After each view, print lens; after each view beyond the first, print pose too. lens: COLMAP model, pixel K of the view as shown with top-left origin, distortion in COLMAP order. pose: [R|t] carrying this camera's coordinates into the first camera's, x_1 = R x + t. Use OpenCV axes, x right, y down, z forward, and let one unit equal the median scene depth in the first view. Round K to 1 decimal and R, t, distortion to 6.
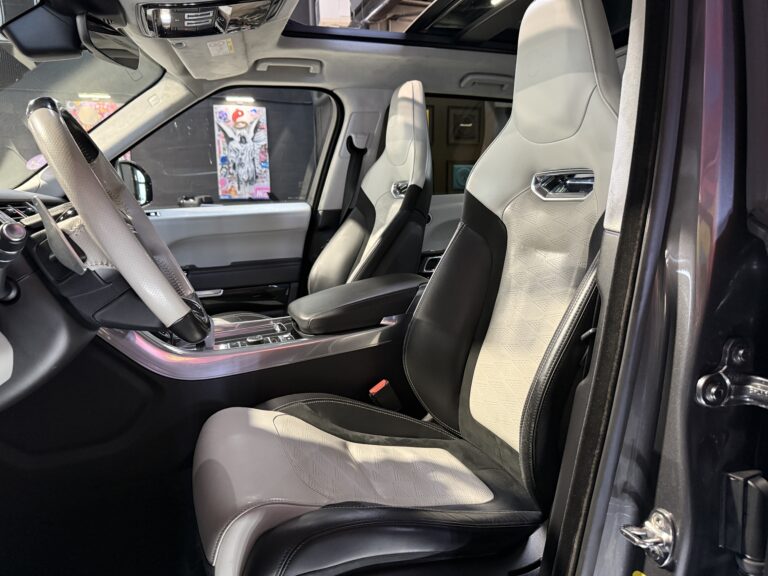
lens RADIAL K [[538.0, 0, 383.4], [0, 538.0, 291.3], [0, 0, 1]] dist [0.051443, -0.079168]
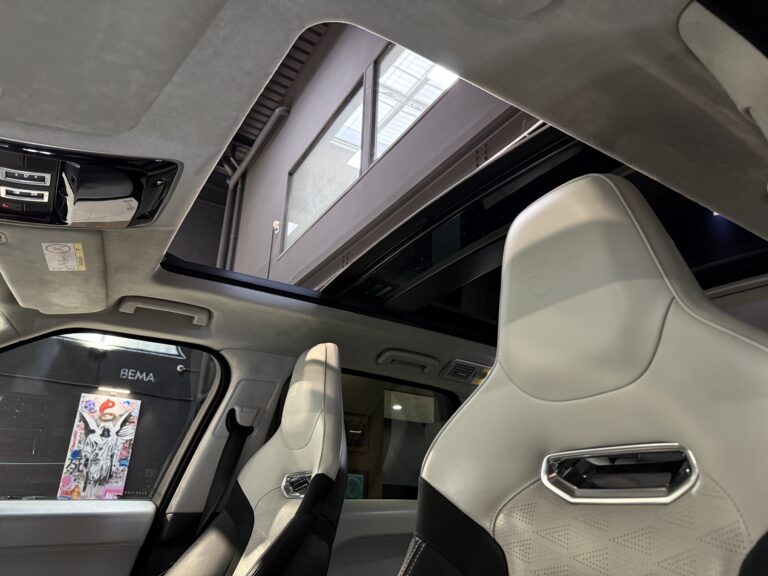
lens RADIAL K [[549.1, 0, 382.8], [0, 549.1, 293.0], [0, 0, 1]] dist [0.067909, -0.079038]
pose [[0.977268, 0.119076, 0.175409, -0.012145], [-0.010256, 0.852954, -0.521886, -0.025638], [-0.211760, 0.508223, 0.834786, 0.230176]]
